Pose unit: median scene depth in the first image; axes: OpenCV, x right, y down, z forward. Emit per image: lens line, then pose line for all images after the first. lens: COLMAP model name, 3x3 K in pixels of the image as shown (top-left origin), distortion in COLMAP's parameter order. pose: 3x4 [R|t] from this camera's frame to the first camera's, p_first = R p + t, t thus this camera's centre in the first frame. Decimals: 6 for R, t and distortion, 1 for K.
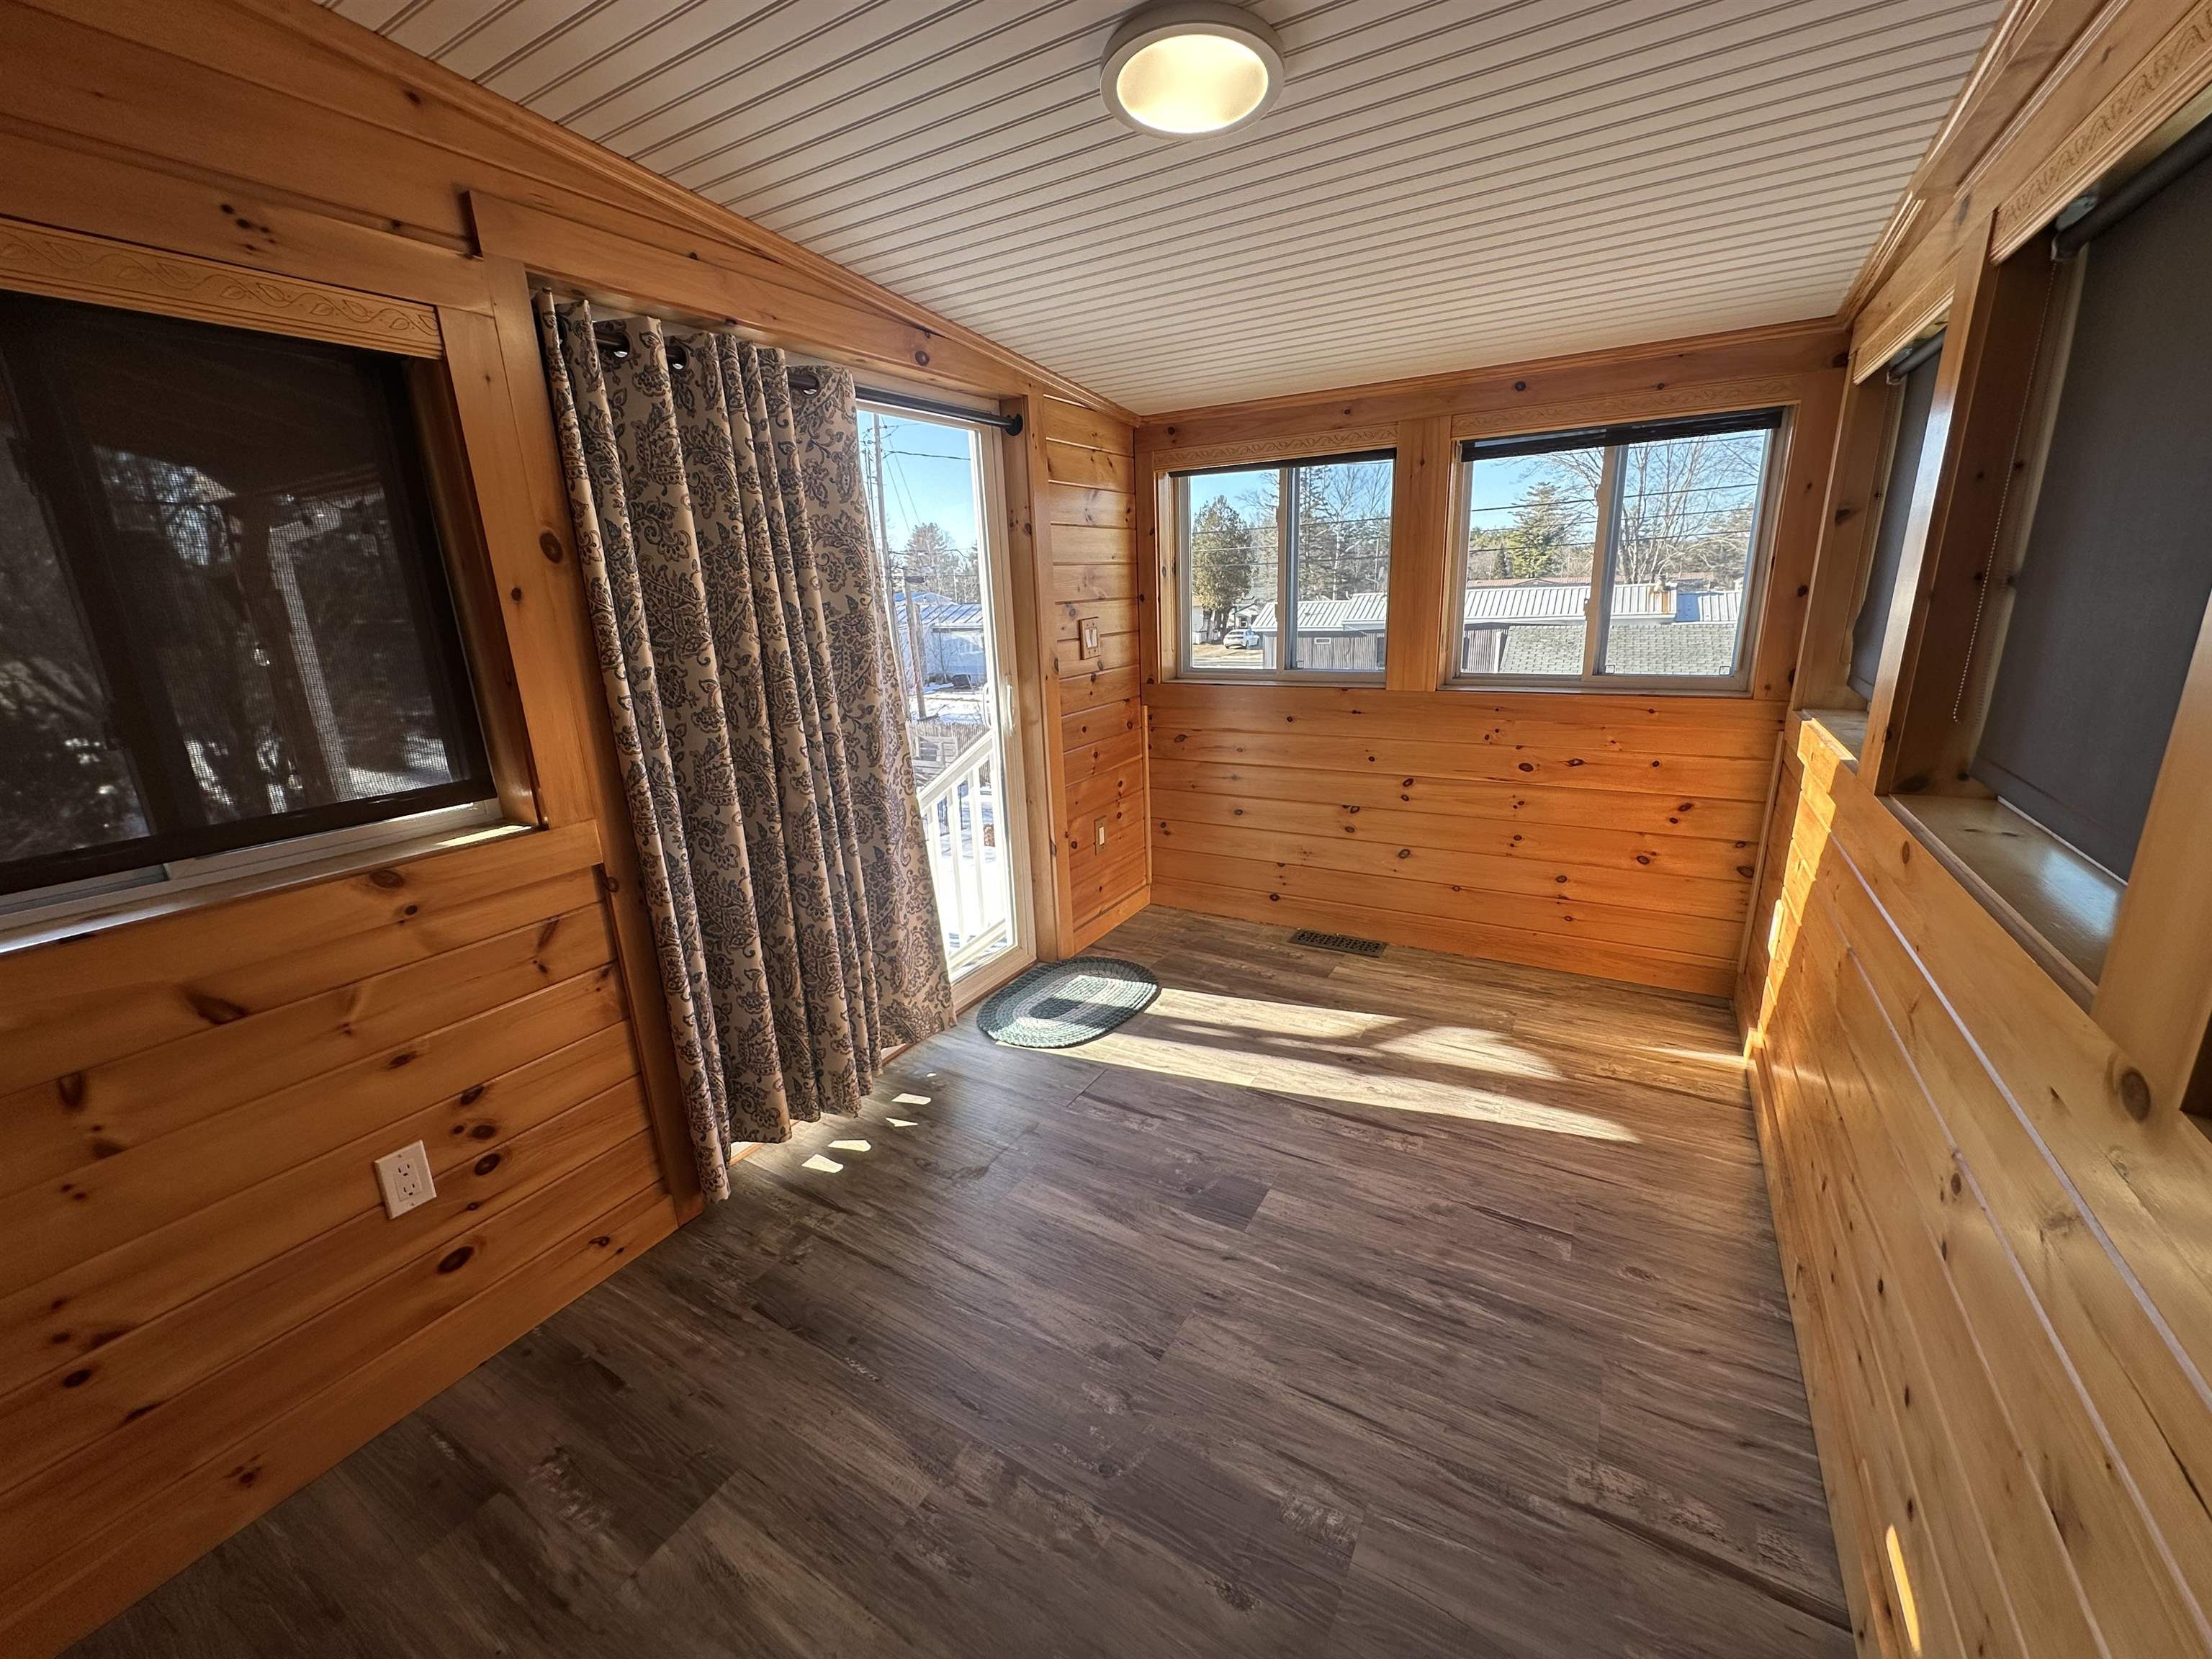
lens RADIAL K [[884.5, 0, 1098.3], [0, 884.5, 836.0], [0, 0, 1]] dist [-0.001967, -0.000129]
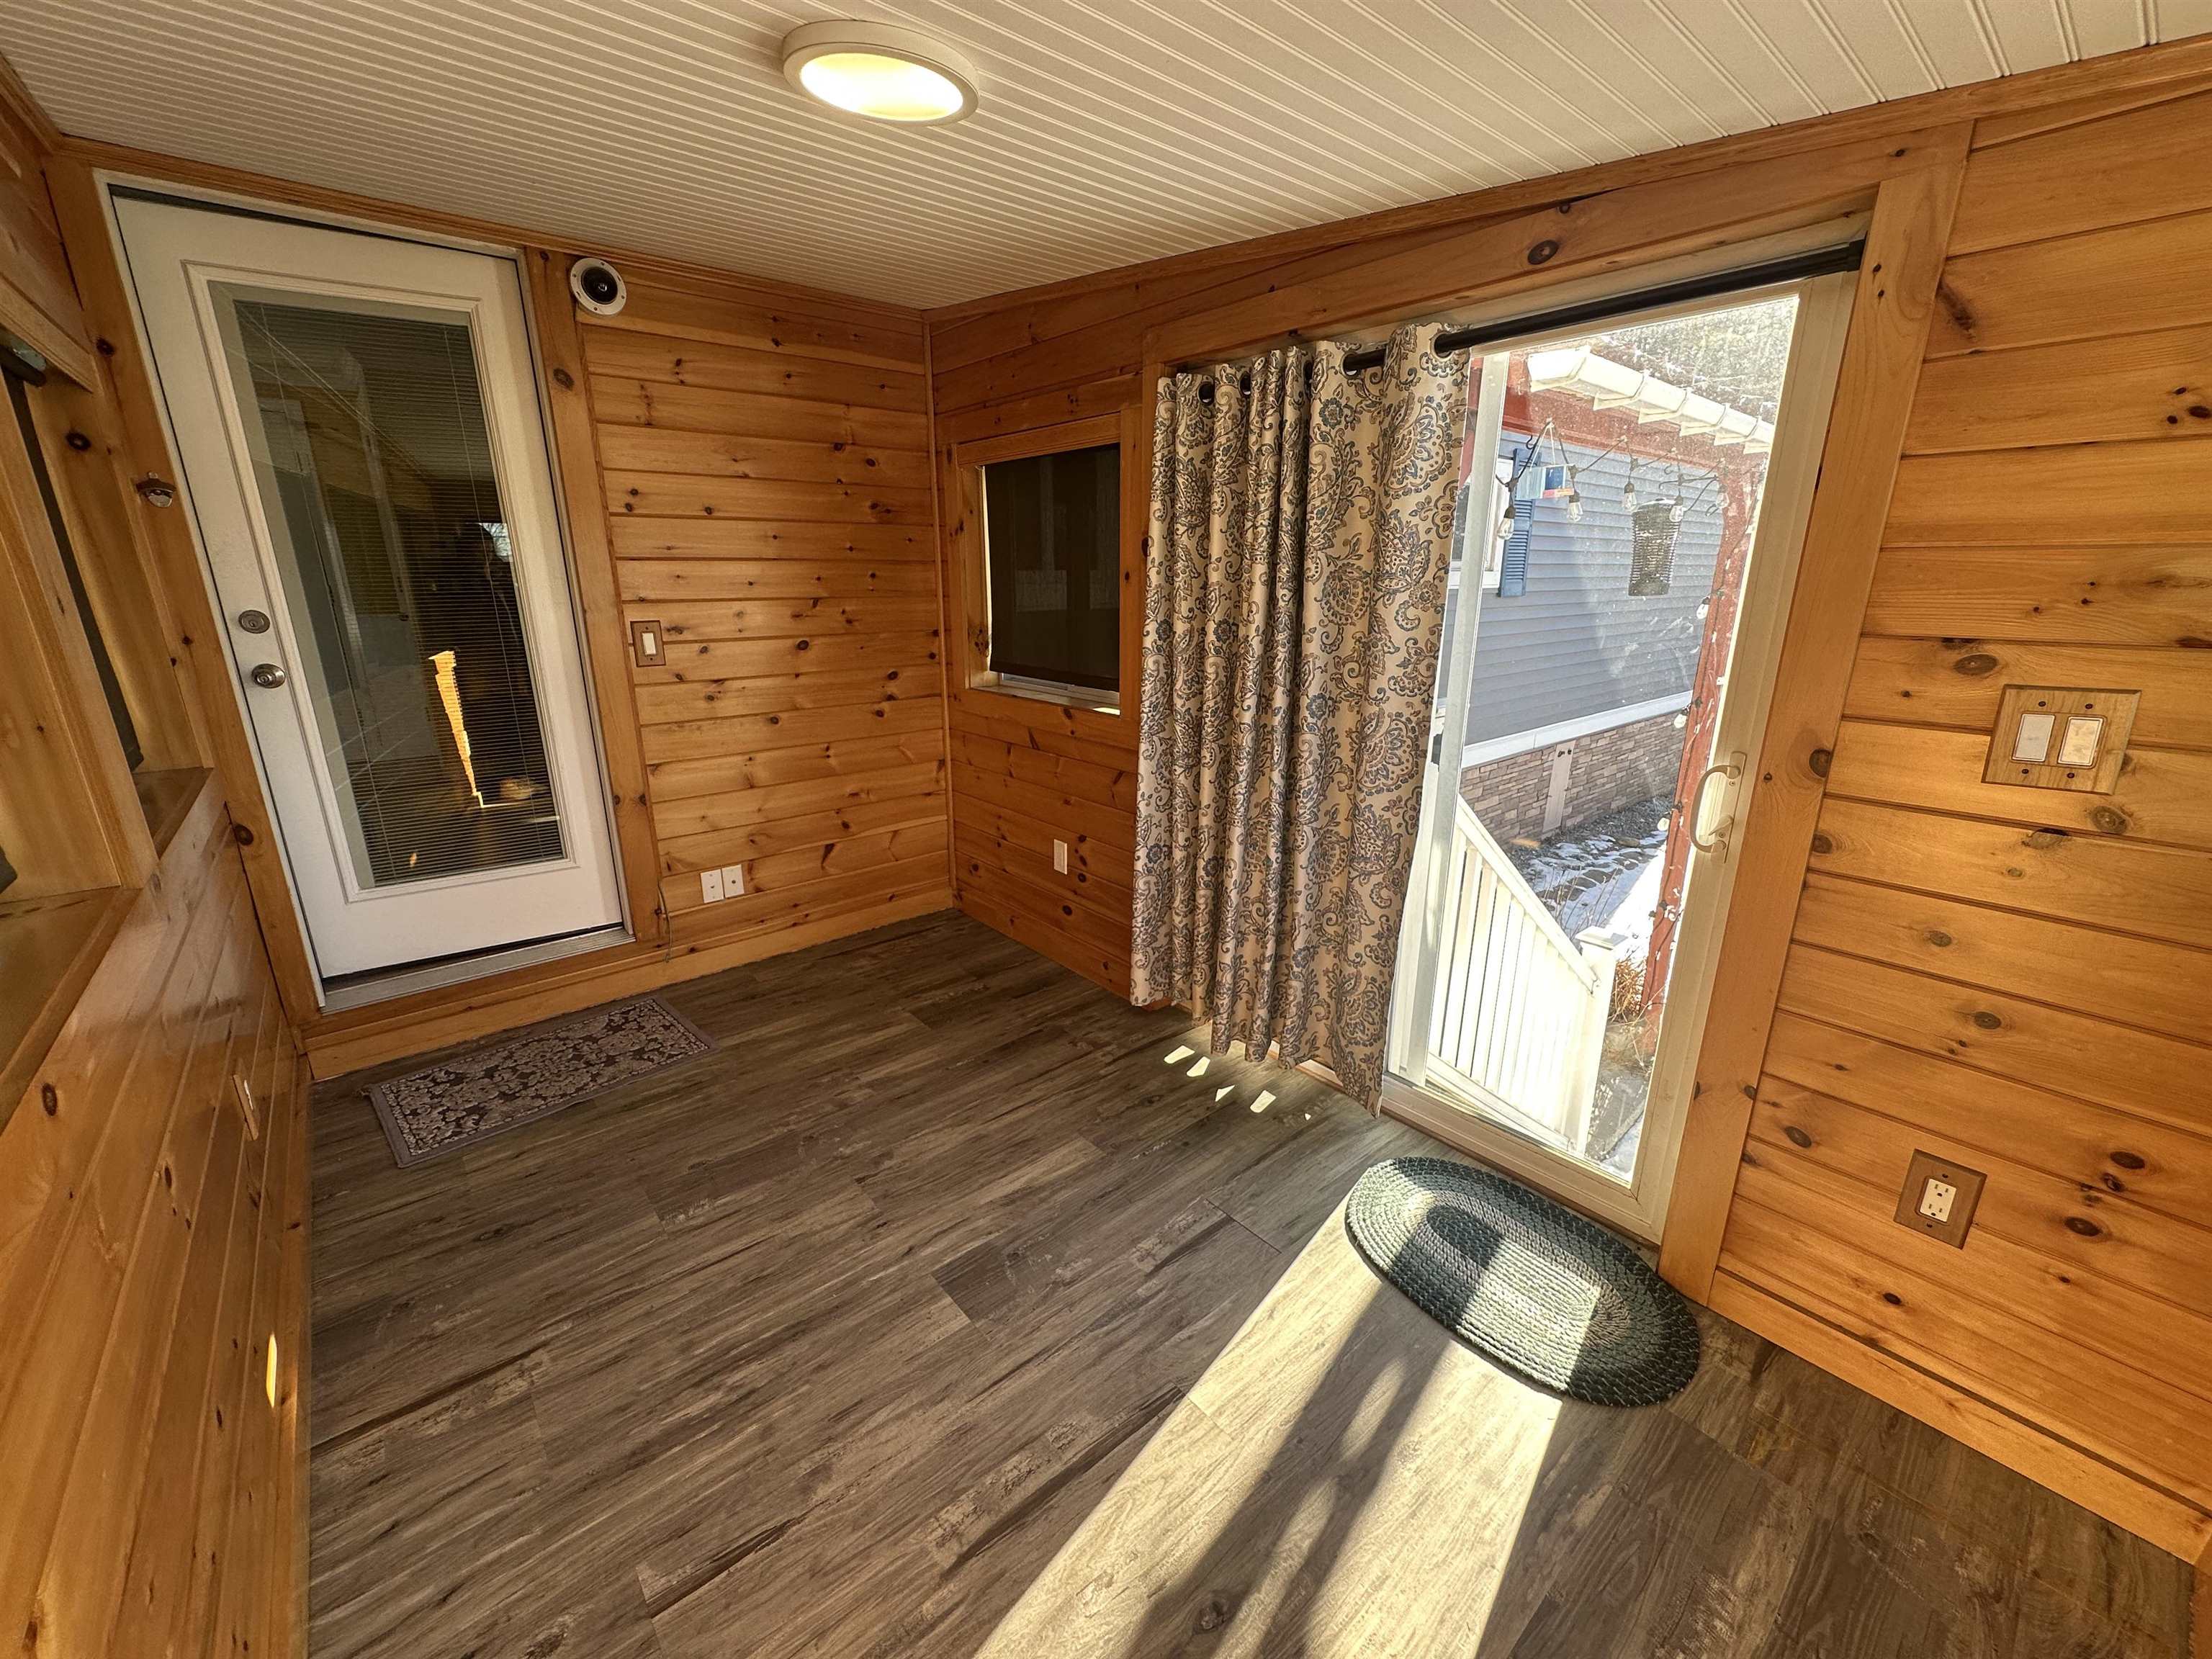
lens RADIAL K [[884.5, 0, 1109.0], [0, 884.5, 836.3], [0, 0, 1]] dist [-0.001967, -0.000129]
pose [[-0.323447, 0.307516, -0.894883, 0.679213], [-0.247700, 0.885226, 0.393726, -0.331383], [0.913251, 0.349012, -0.210152, 1.012779]]
